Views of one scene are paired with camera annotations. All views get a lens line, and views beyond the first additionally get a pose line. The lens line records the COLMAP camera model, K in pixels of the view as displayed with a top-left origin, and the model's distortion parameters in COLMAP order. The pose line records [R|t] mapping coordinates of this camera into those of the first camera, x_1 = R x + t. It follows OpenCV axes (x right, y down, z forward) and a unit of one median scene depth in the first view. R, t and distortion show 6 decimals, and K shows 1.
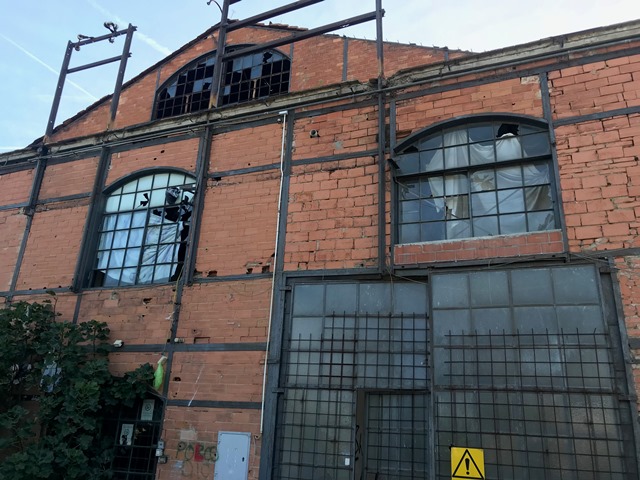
lens RADIAL K [[517.4, 0, 320.0], [0, 517.4, 240.0], [0, 0, 1]] dist [0.101260, -0.169529]
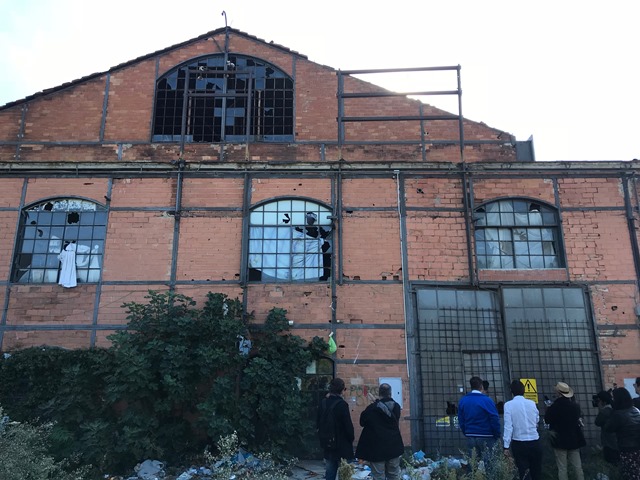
lens RADIAL K [[517.4, 0, 320.0], [0, 517.4, 240.0], [0, 0, 1]] dist [0.101260, -0.169529]
pose [[0.920282, 0.049949, 0.388055, -0.958072], [-0.086418, 0.993272, 0.077091, -0.163846], [-0.381594, -0.104480, 0.918406, -0.364916]]
